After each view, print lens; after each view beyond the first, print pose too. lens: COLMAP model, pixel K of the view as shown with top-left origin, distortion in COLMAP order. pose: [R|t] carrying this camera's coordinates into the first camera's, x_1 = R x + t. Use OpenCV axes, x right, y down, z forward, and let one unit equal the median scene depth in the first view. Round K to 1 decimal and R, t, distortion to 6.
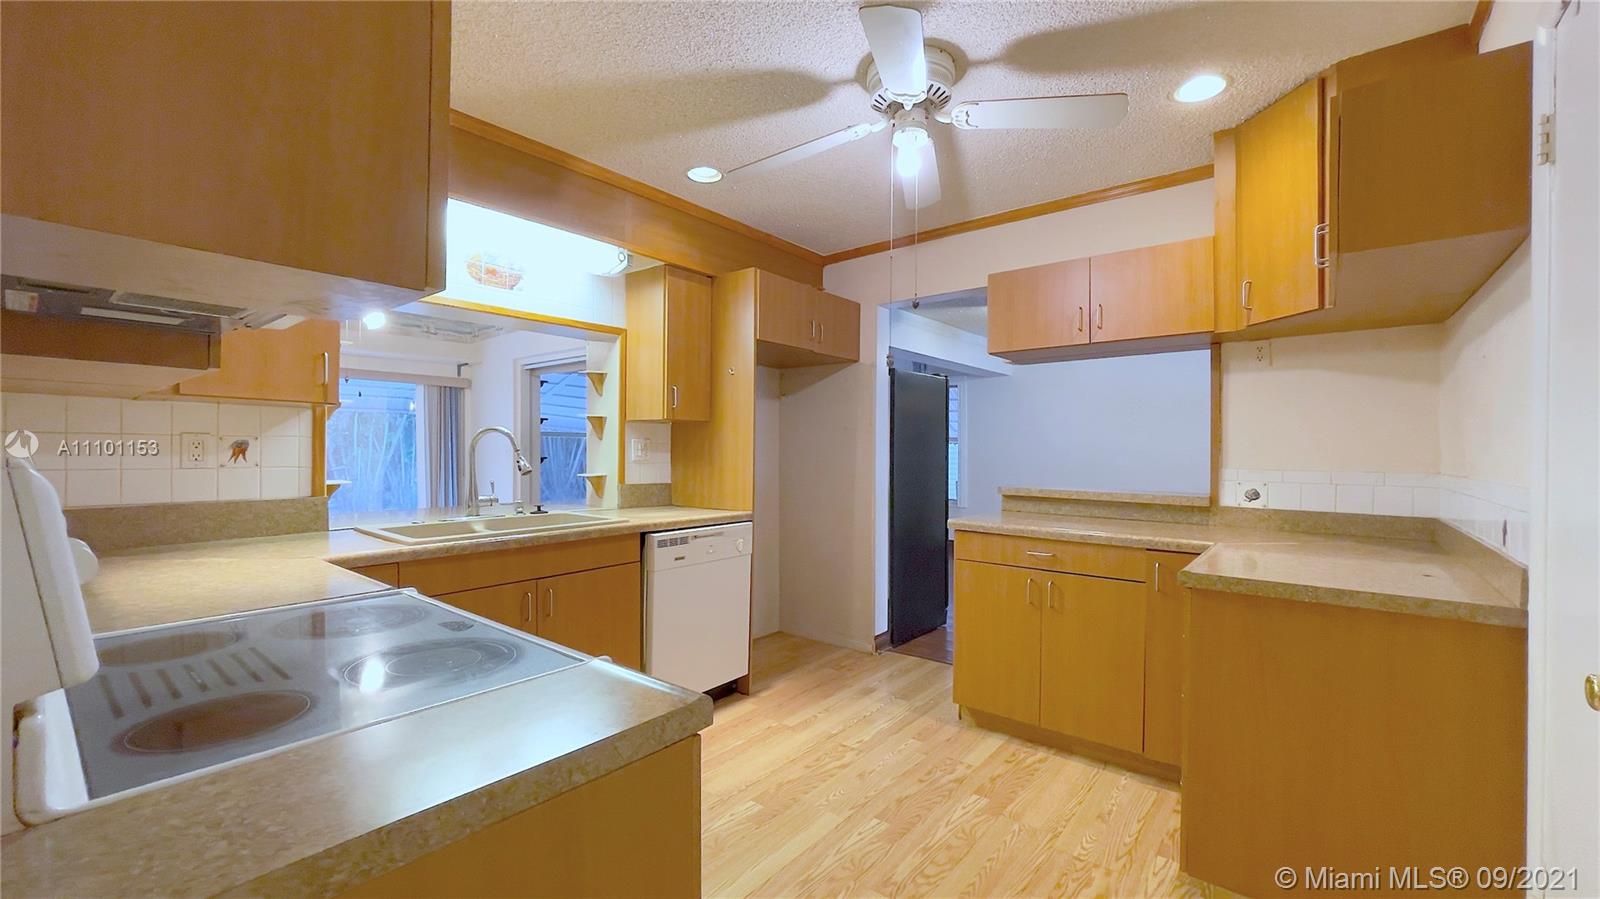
lens RADIAL K [[647.1, 0, 798.4], [0, 647.1, 454.2], [0, 0, 1]] dist [0.018124, -0.037897]
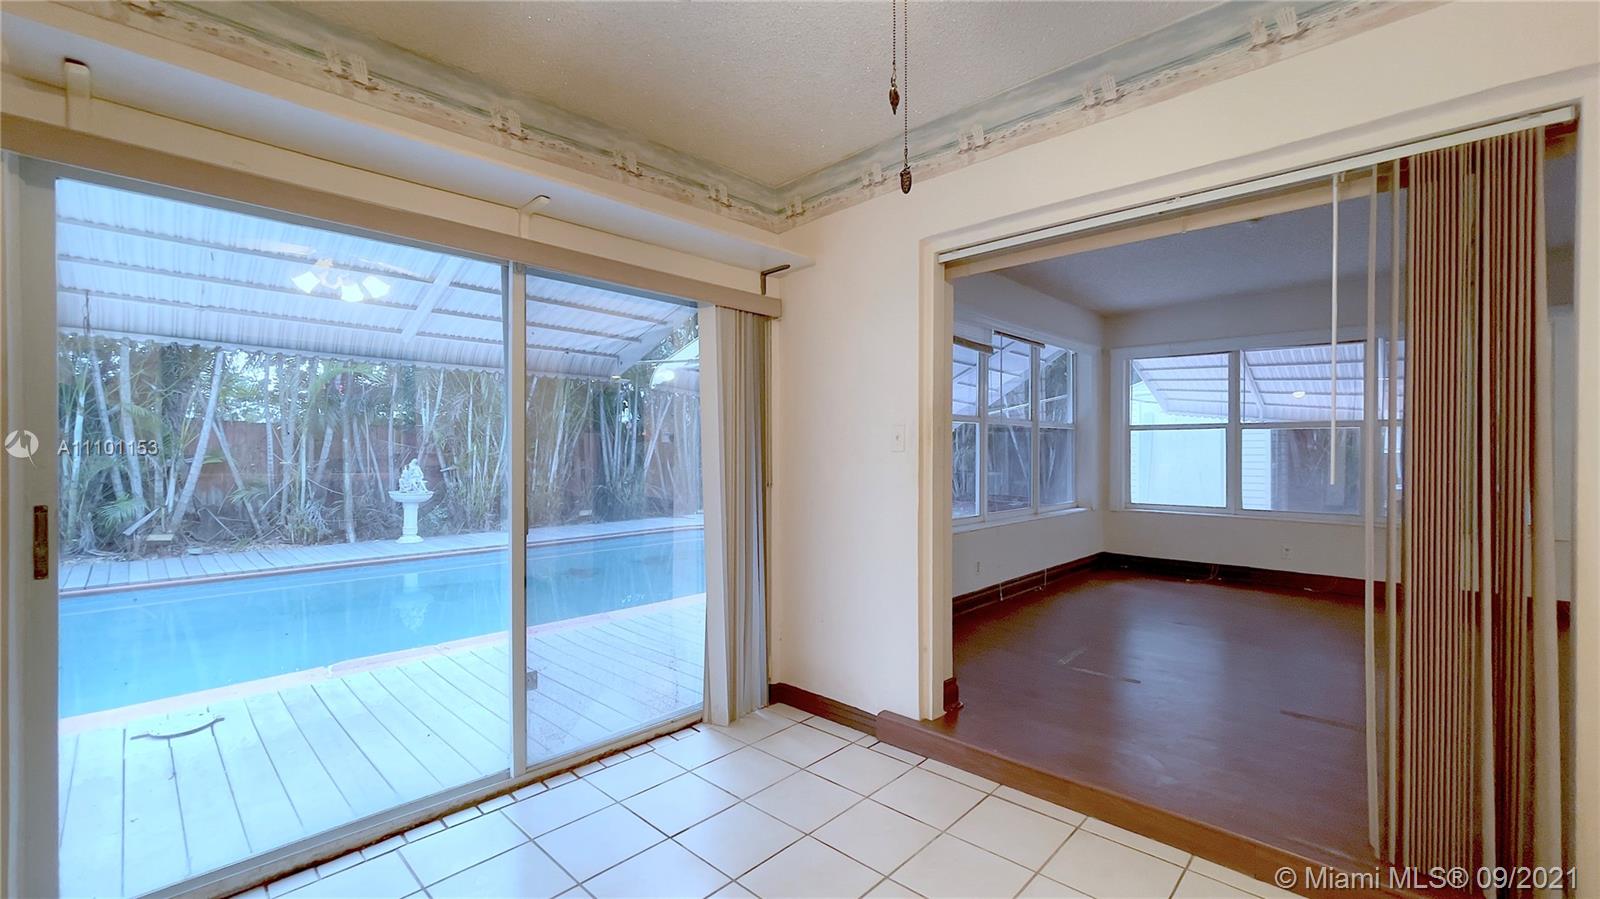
lens RADIAL K [[653.0, 0, 796.1], [0, 653.0, 453.3], [0, 0, 1]] dist [-0.012866, 0.004987]
pose [[0.996840, -0.003606, -0.079353, -1.072084], [0.003712, 0.999992, 0.001181, 0.011085], [0.079348, -0.001472, 0.996846, 1.151259]]
